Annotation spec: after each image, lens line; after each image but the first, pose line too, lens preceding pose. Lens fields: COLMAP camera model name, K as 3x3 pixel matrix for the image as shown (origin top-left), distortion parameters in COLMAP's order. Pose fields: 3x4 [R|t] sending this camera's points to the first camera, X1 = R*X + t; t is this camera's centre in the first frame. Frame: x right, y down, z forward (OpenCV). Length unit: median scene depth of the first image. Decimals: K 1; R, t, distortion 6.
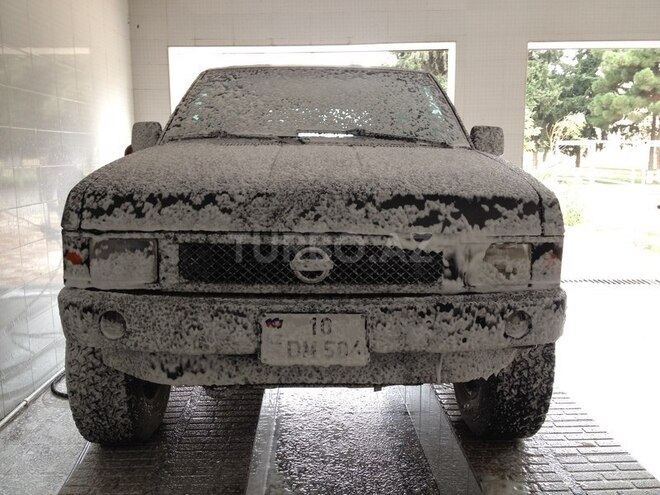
lens RADIAL K [[607.0, 0, 328.2], [0, 607.0, 231.8], [0, 0, 1]] dist [0.020182, -0.014270]
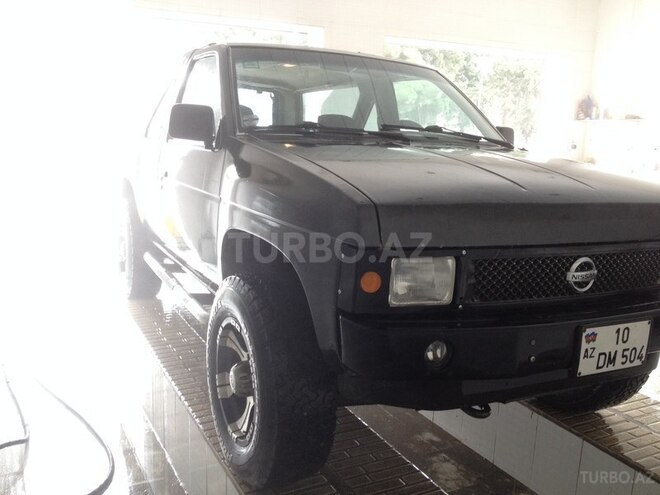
lens RADIAL K [[607.0, 0, 328.2], [0, 607.0, 231.8], [0, 0, 1]] dist [0.020182, -0.014270]
pose [[0.912031, -0.026717, 0.409251, -0.878063], [0.007616, 0.998807, 0.048233, -0.072665], [-0.410051, -0.040873, 0.911146, 0.269199]]
